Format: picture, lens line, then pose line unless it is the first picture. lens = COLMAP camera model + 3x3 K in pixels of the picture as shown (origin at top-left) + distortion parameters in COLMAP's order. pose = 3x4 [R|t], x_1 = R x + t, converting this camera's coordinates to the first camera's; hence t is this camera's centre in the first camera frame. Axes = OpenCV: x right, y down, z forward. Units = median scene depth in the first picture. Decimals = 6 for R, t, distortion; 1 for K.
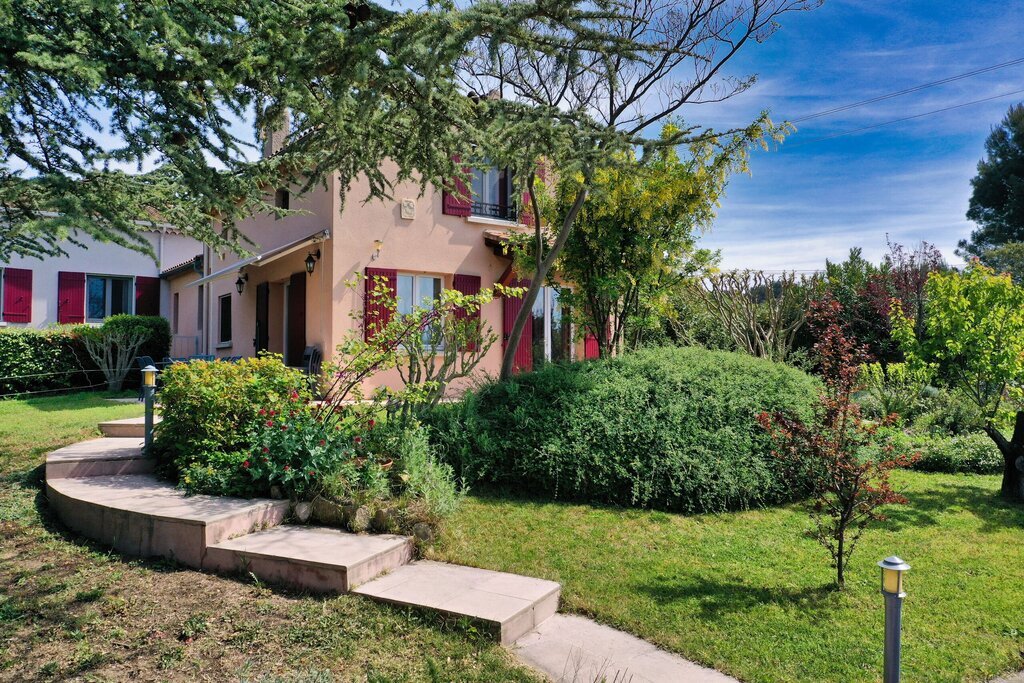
lens RADIAL K [[810.6, 0, 512.7], [0, 810.6, 322.4], [0, 0, 1]] dist [-0.002018, -0.011163]
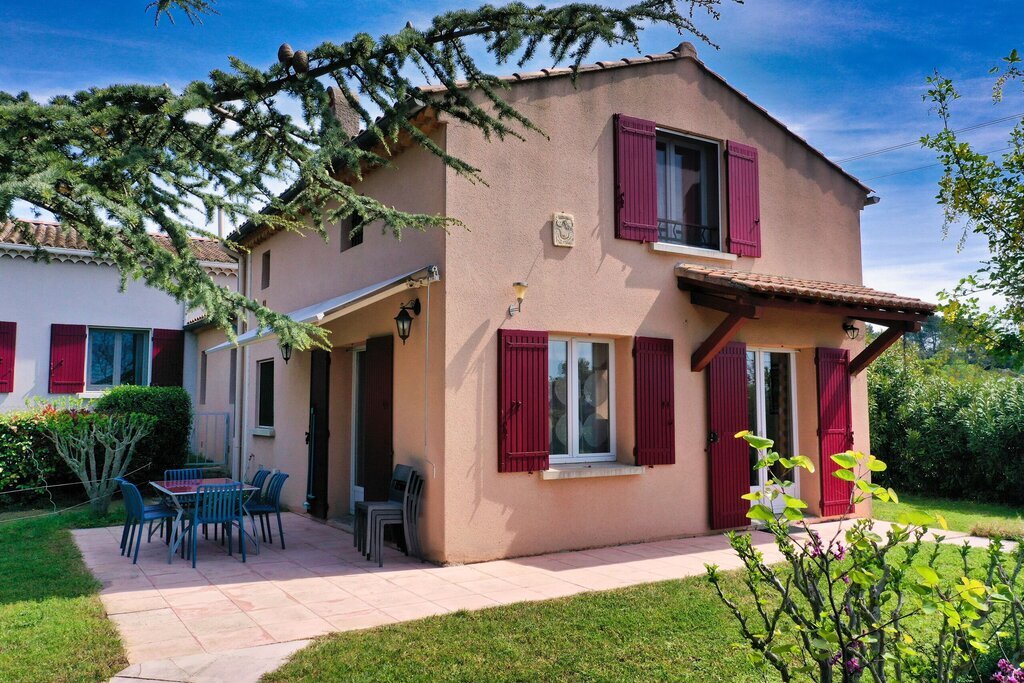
lens RADIAL K [[816.8, 0, 554.0], [0, 816.8, 320.3], [0, 0, 1]] dist [-0.042155, 0.007521]
pose [[0.999937, -0.007338, -0.008503, -0.120671], [0.006936, 0.998899, -0.046398, -0.041144], [0.008834, 0.046336, 0.998887, 0.363198]]
